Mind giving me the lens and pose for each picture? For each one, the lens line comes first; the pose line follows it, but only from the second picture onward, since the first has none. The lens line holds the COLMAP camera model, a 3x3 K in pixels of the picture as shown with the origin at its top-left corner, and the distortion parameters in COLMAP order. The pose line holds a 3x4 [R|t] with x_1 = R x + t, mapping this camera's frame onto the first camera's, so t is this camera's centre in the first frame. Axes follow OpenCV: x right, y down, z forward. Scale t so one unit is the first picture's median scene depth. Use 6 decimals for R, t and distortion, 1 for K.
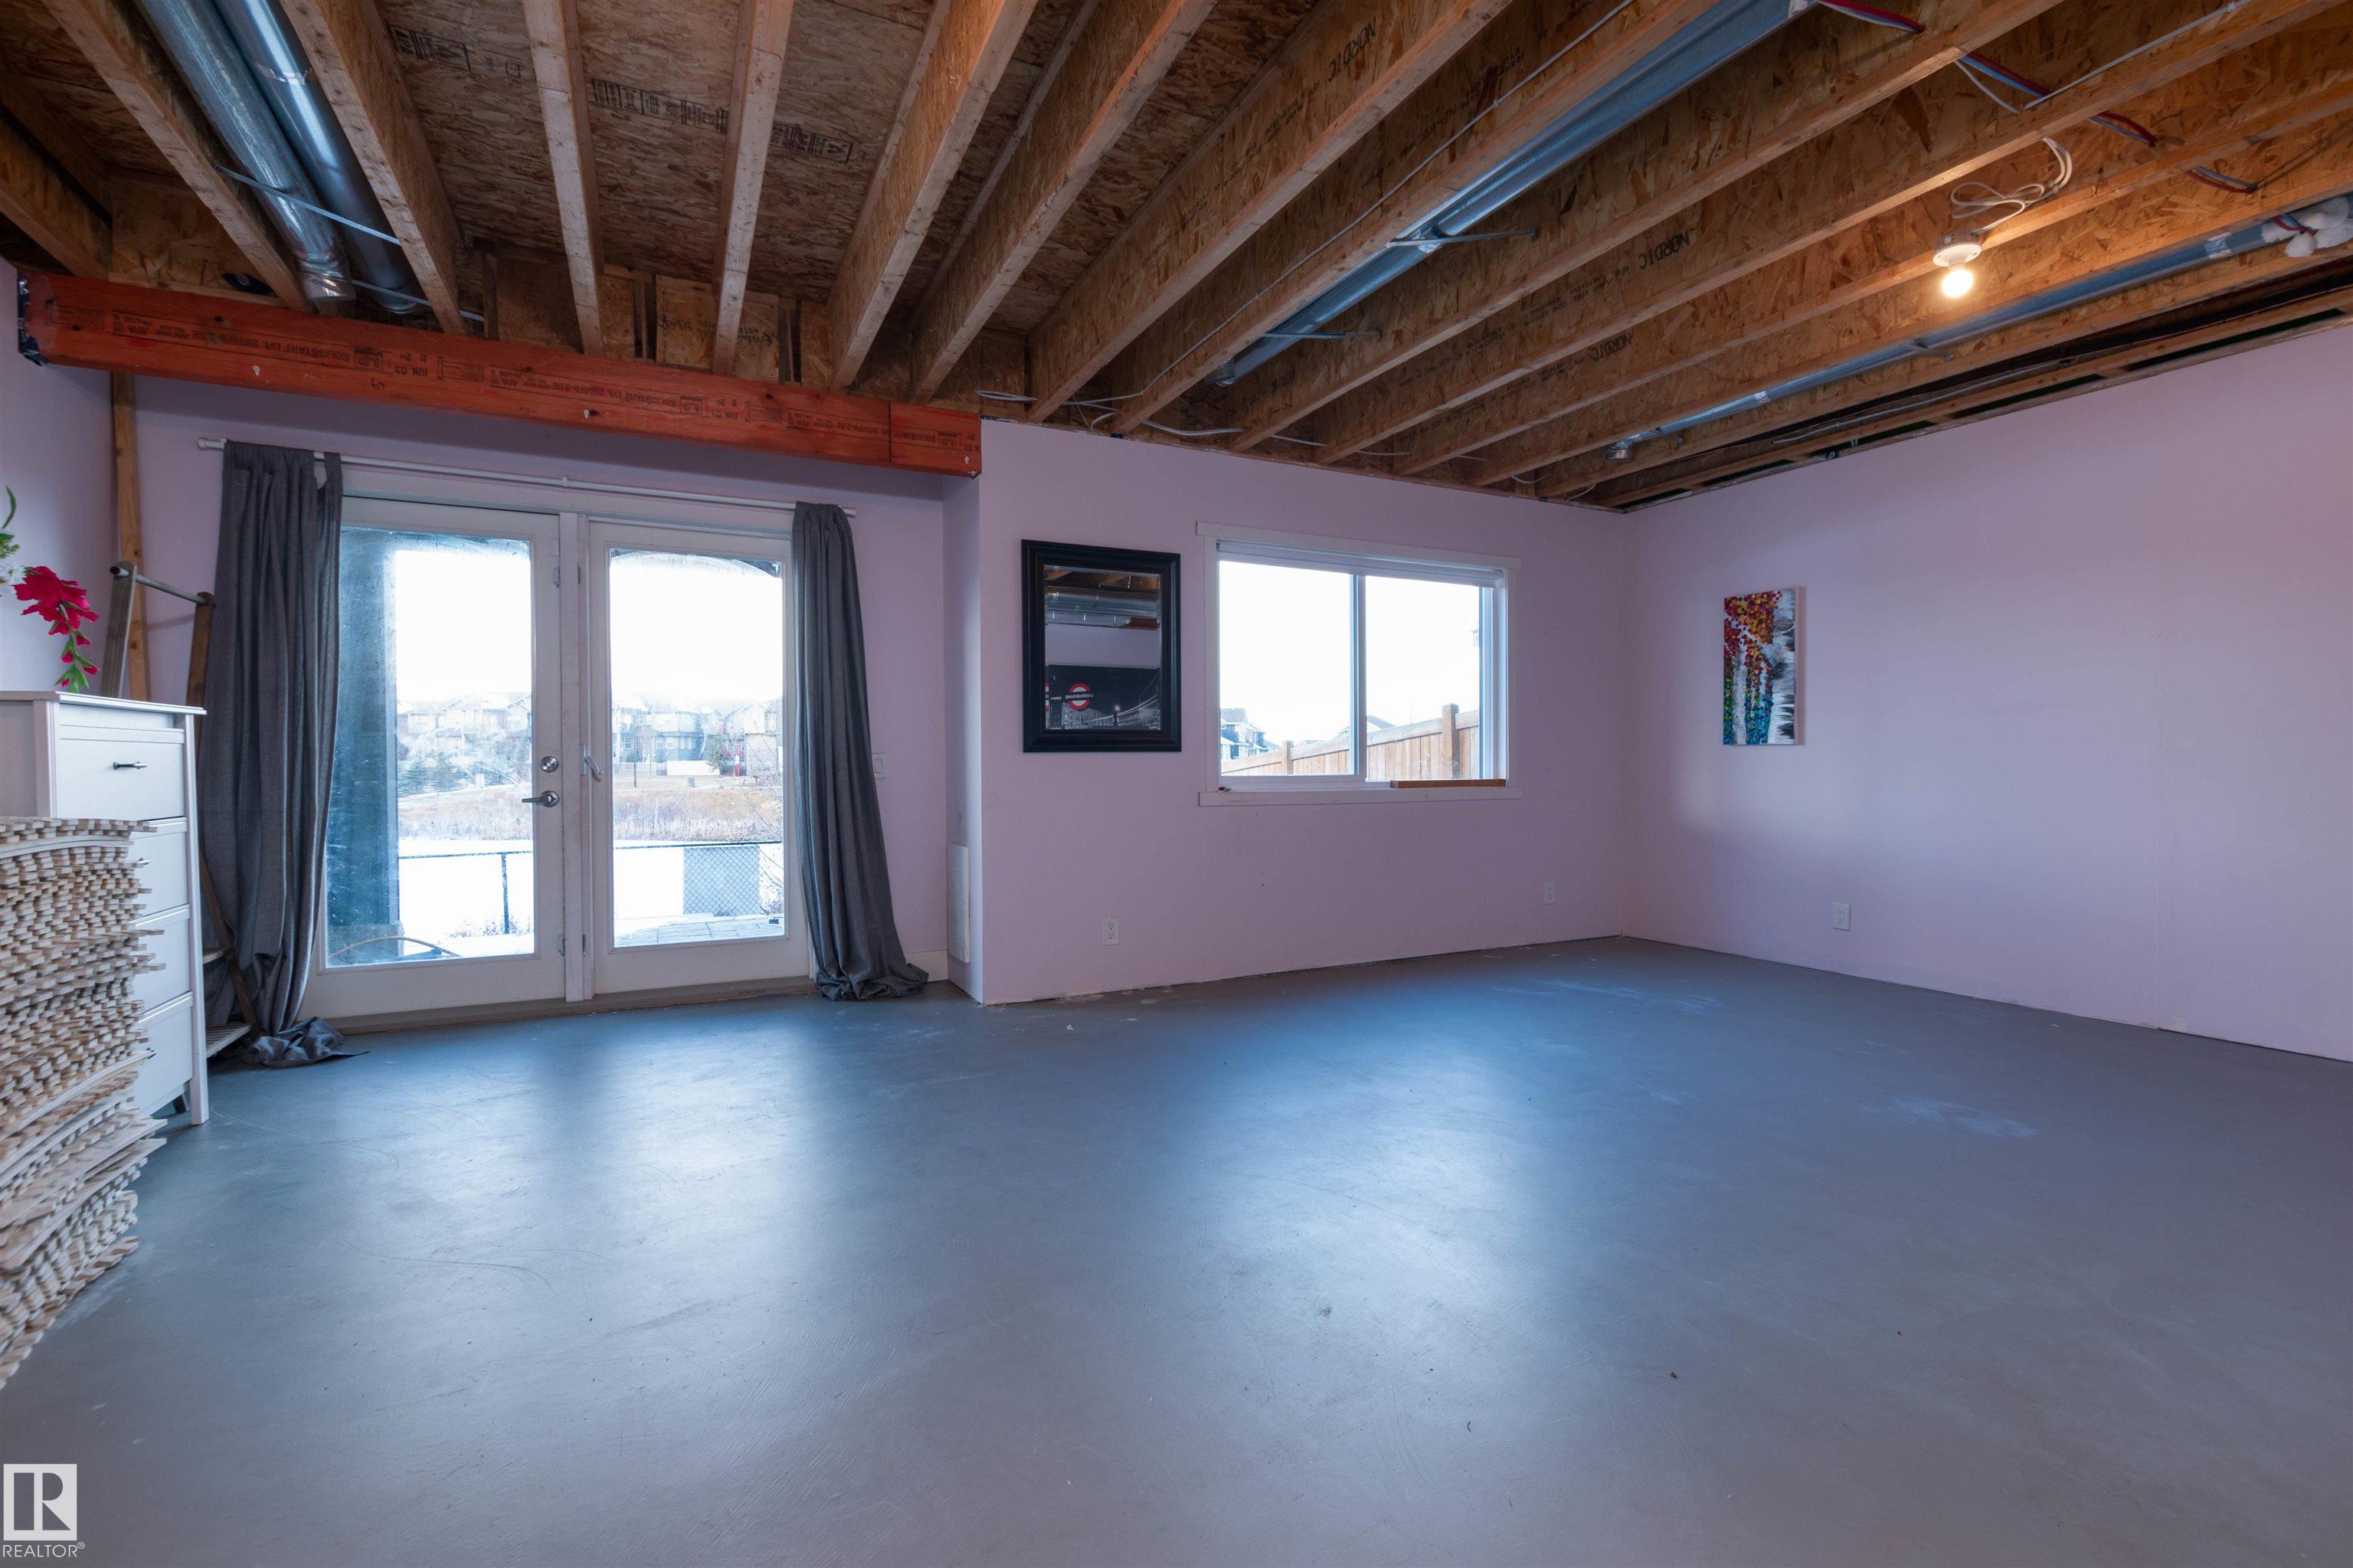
lens RADIAL K [[1038.3, 0, 1186.8], [0, 1038.3, 782.6], [0, 0, 1]] dist [0.004670, 0.000284]
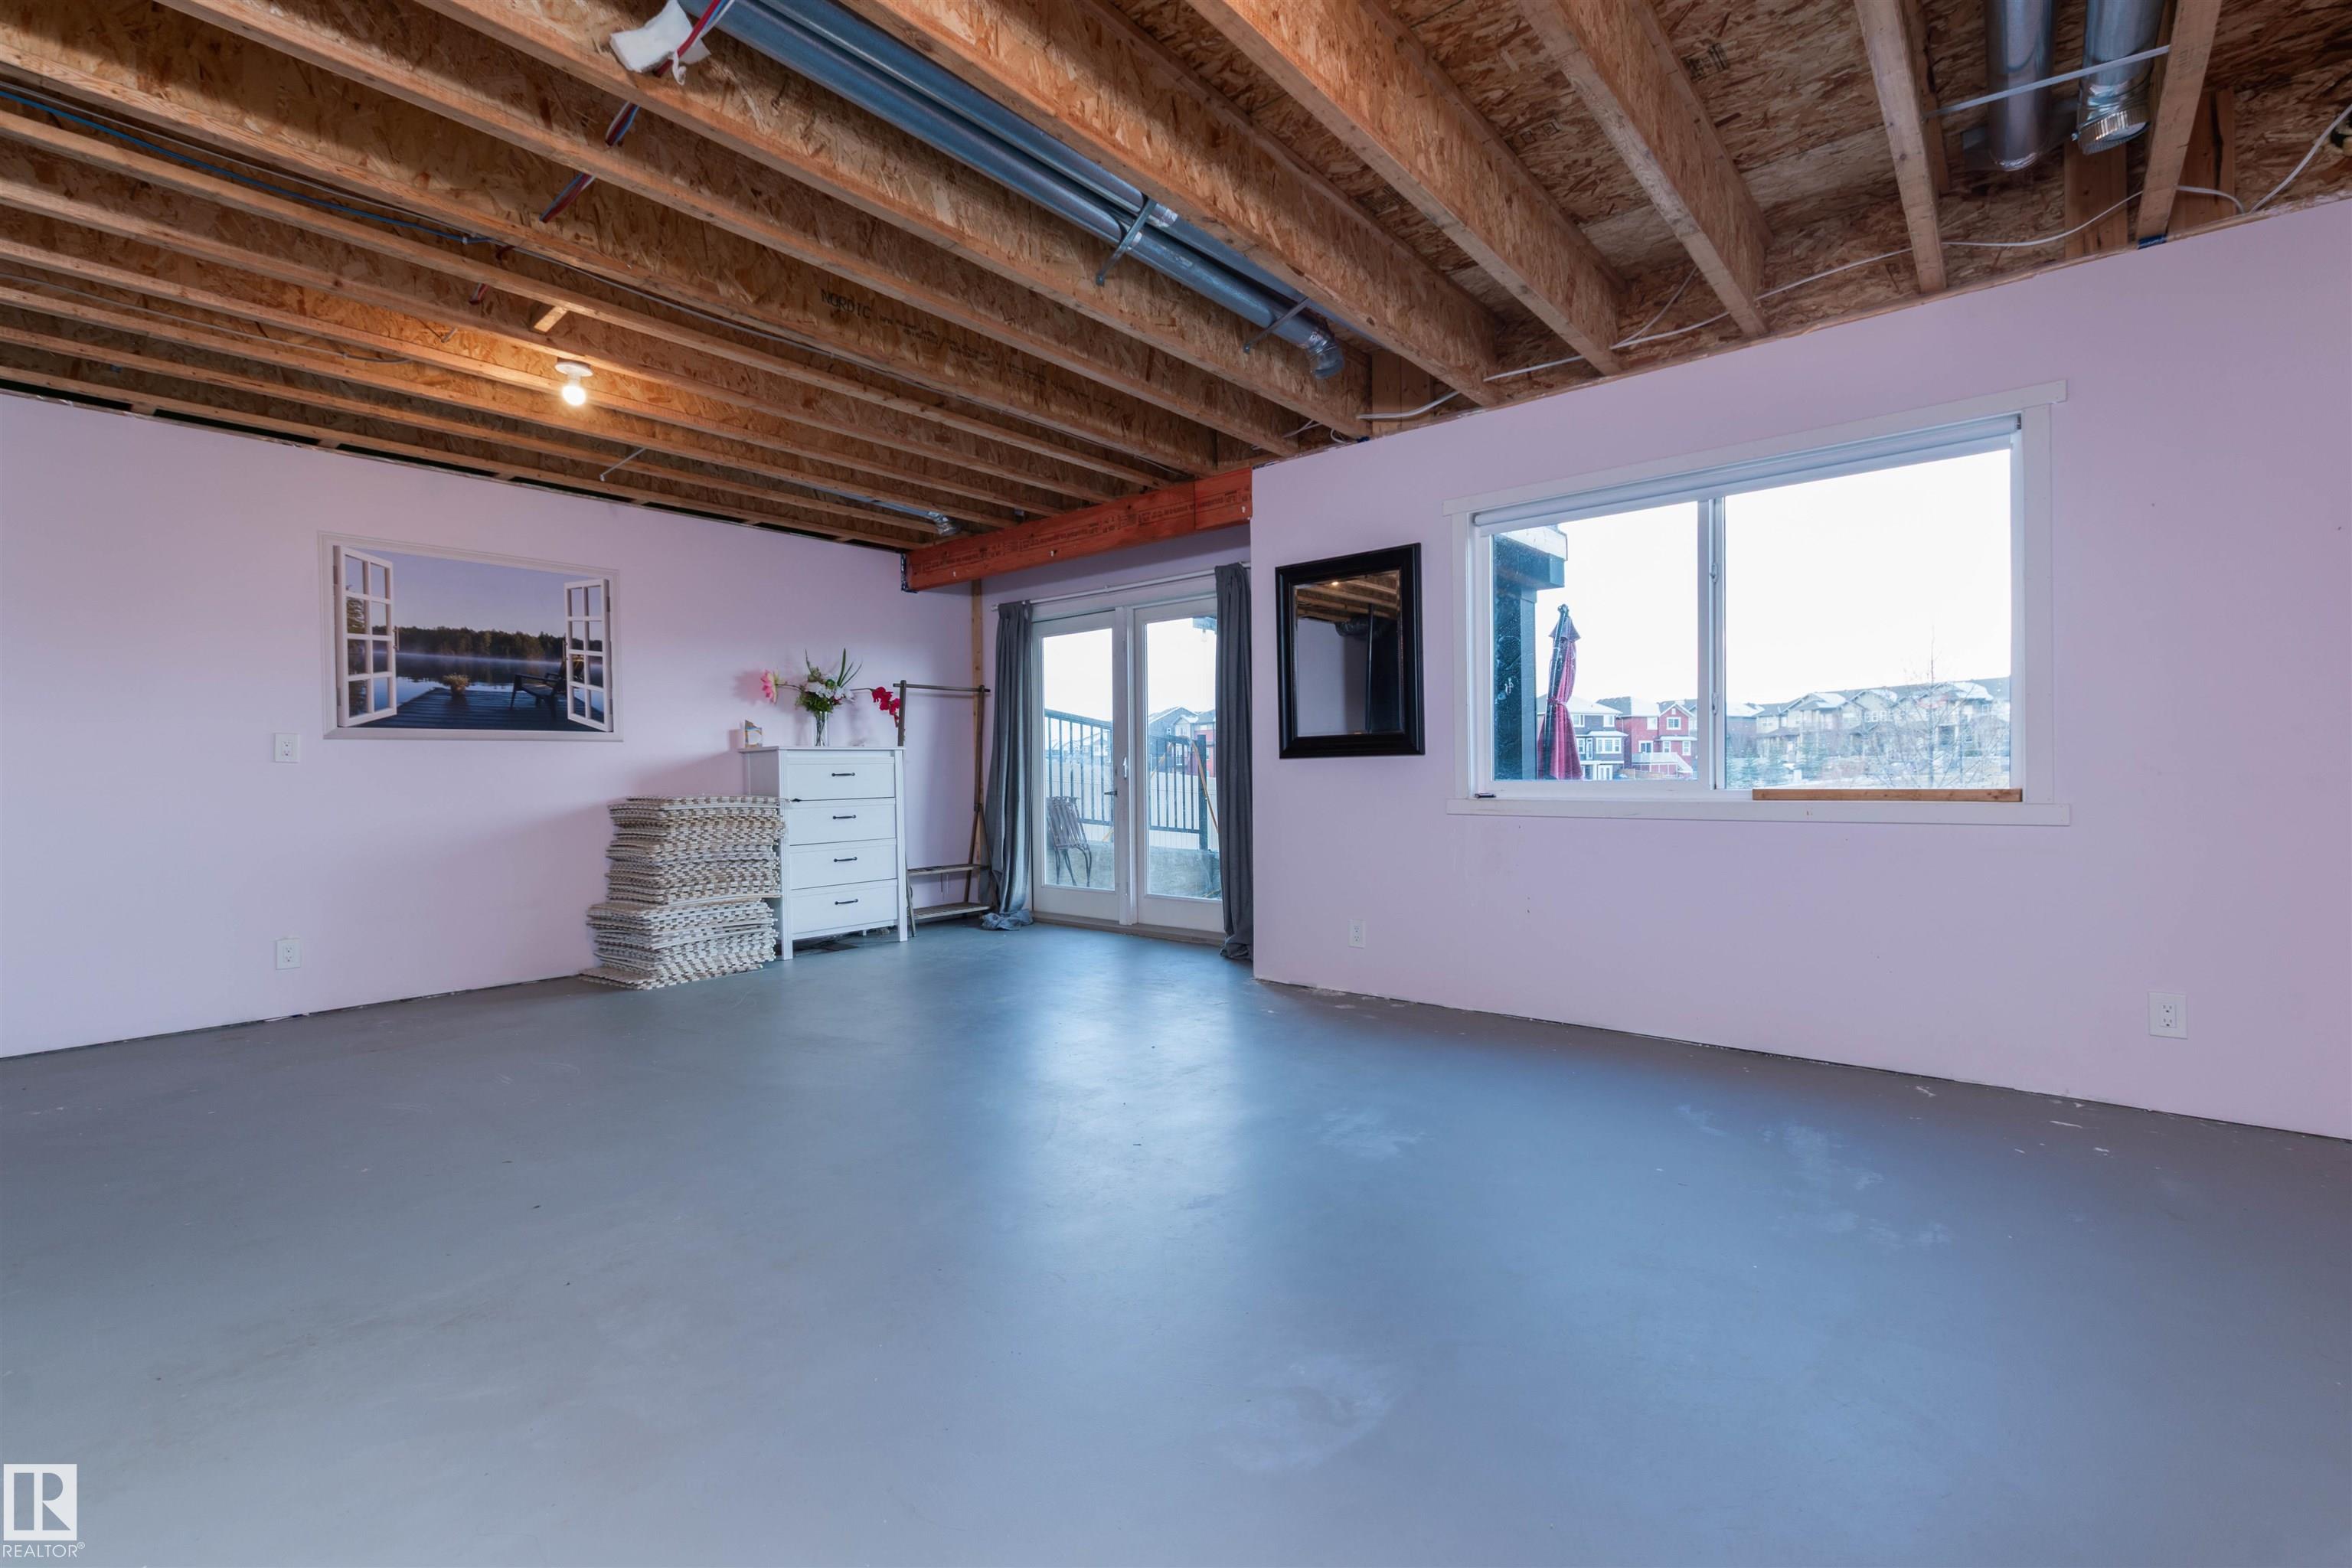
lens RADIAL K [[1037.8, 0, 1186.3], [0, 1037.8, 782.6], [0, 0, 1]] dist [0.004670, 0.000284]
pose [[0.386803, 0.008576, -0.922122, 0.838740], [-0.004752, 0.999962, 0.007306, -0.010503], [0.922150, 0.001556, 0.386830, 0.484187]]
